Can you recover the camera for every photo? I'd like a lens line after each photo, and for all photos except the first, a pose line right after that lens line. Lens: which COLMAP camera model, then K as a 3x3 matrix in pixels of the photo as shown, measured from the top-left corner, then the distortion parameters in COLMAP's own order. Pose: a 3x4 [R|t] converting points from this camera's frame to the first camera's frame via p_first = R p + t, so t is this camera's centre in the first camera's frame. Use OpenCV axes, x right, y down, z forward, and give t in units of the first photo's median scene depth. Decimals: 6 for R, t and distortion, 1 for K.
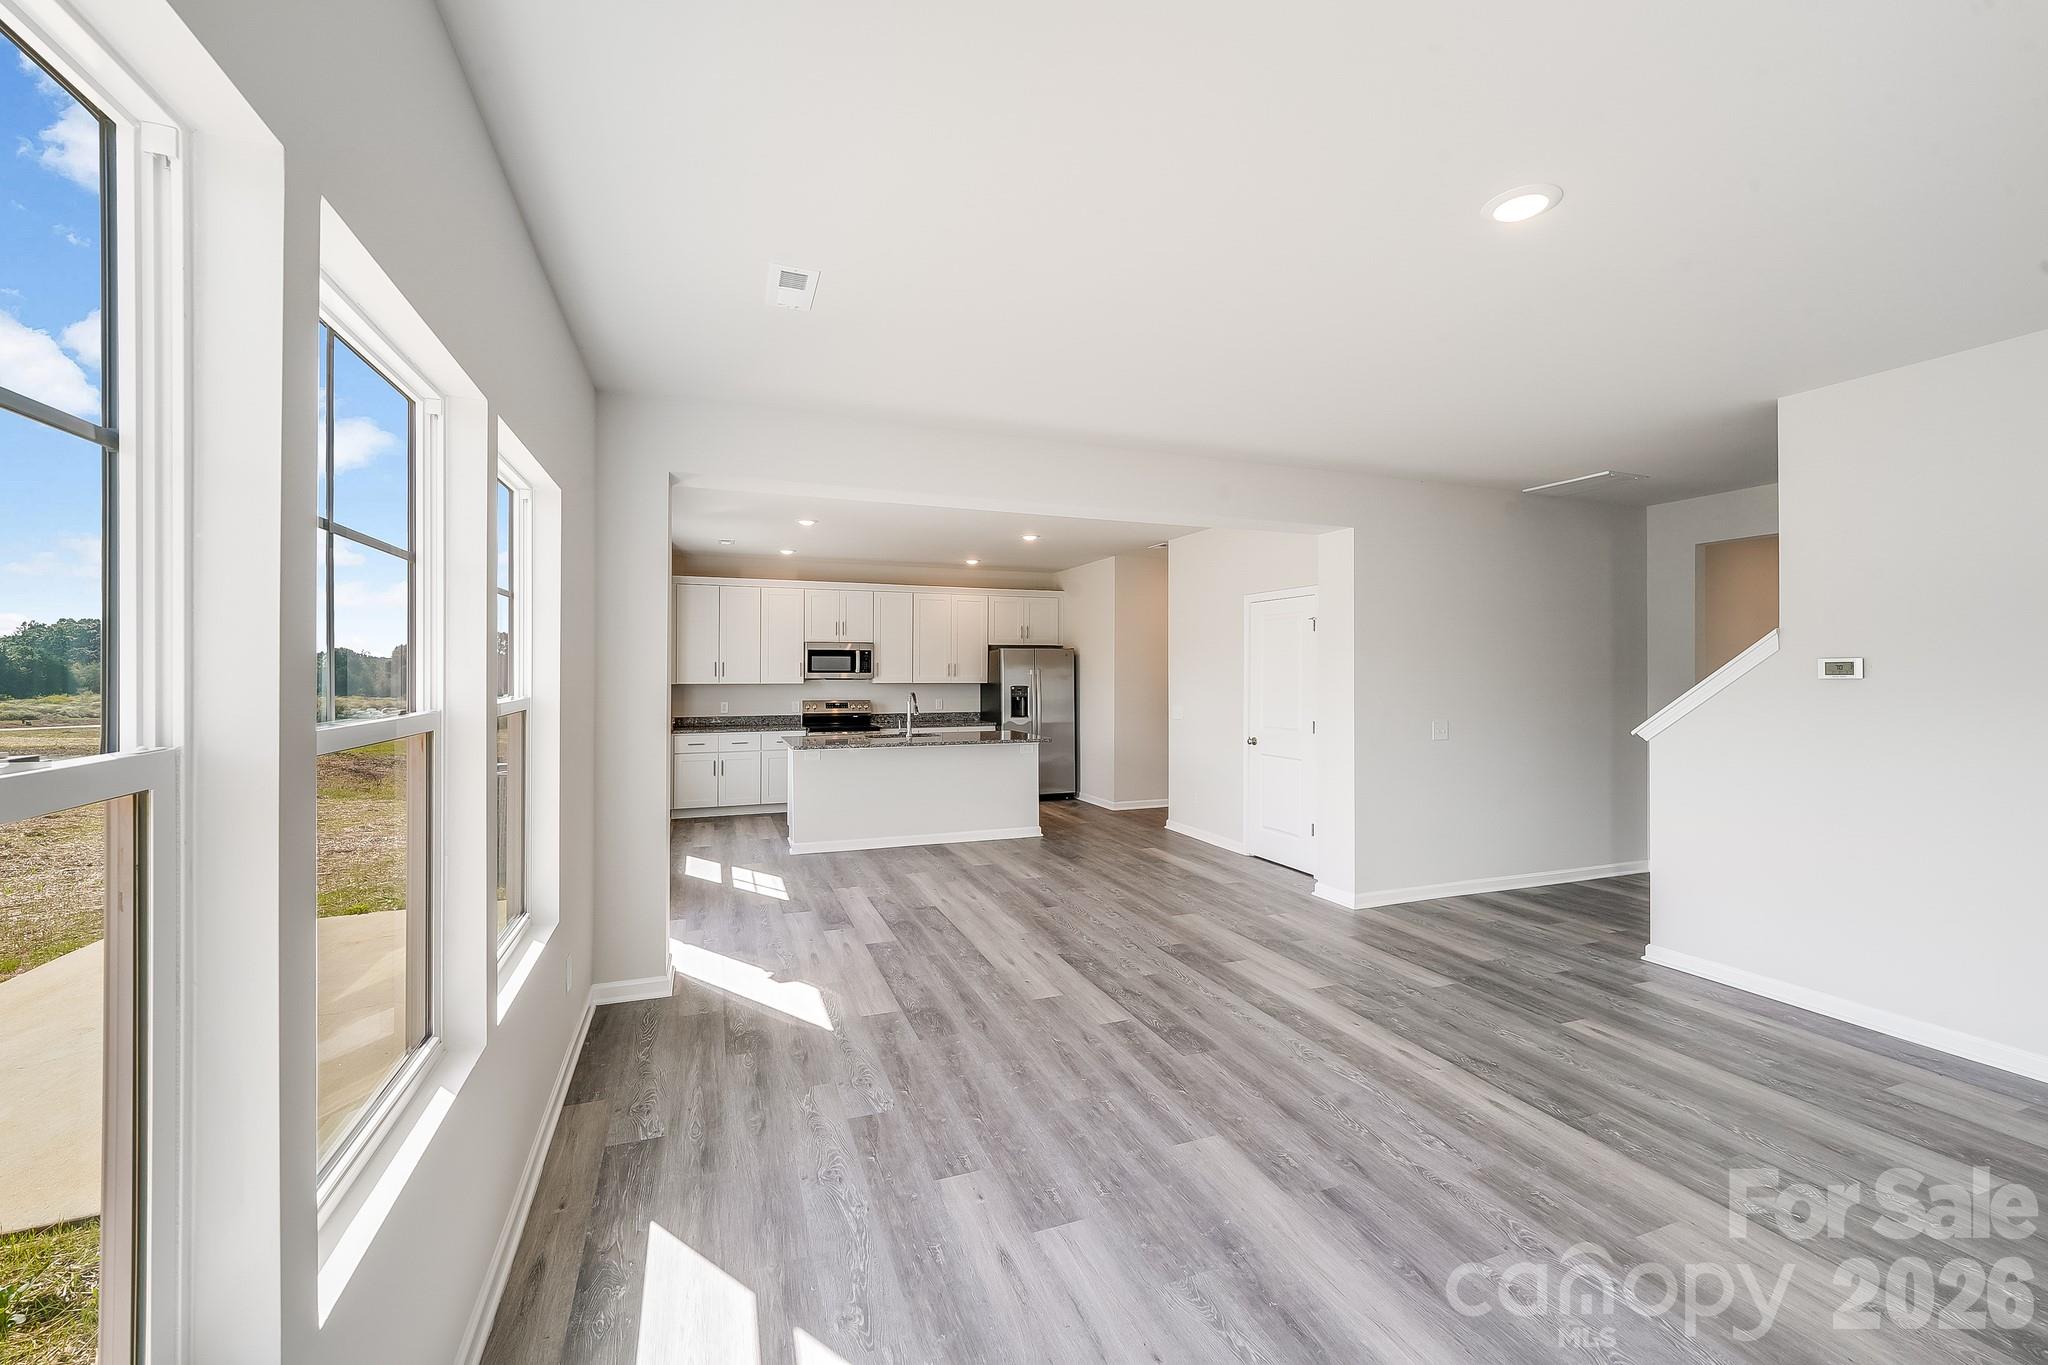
lens RADIAL K [[831.4, 0, 1022.1], [0, 831.4, 674.0], [0, 0, 1]] dist [-0.002091, -0.000661]
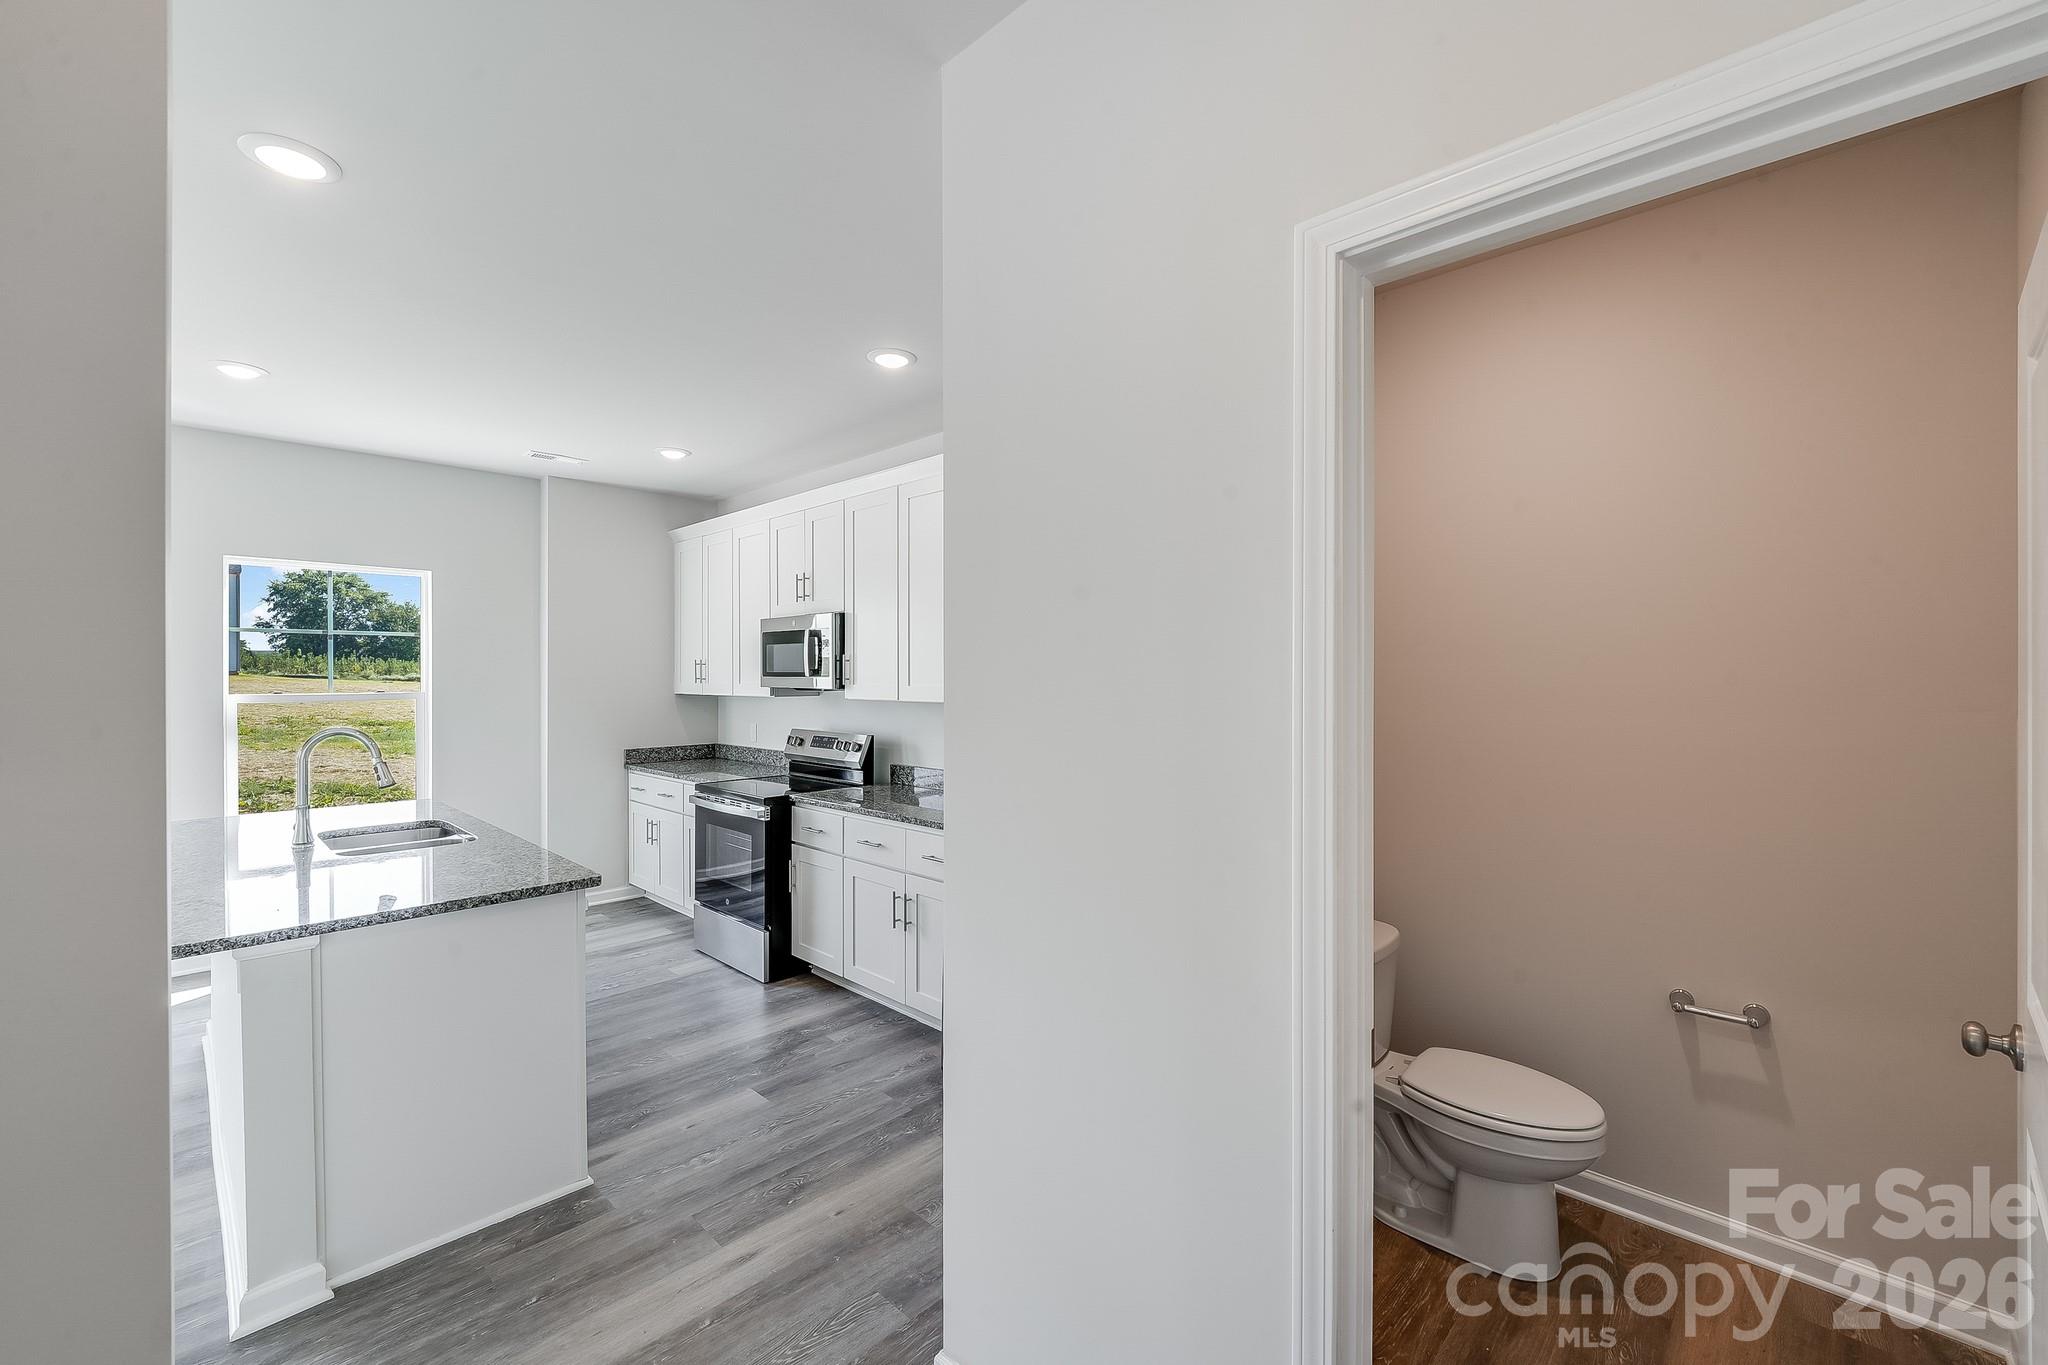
lens RADIAL K [[831.4, 0, 1024.5], [0, 831.4, 676.8], [0, 0, 1]] dist [-0.002091, -0.000661]
pose [[0.431167, 0.000578, -0.902272, 0.290533], [0.005621, 0.999979, 0.003327, -0.002500], [0.902255, -0.006506, 0.431154, 0.914657]]
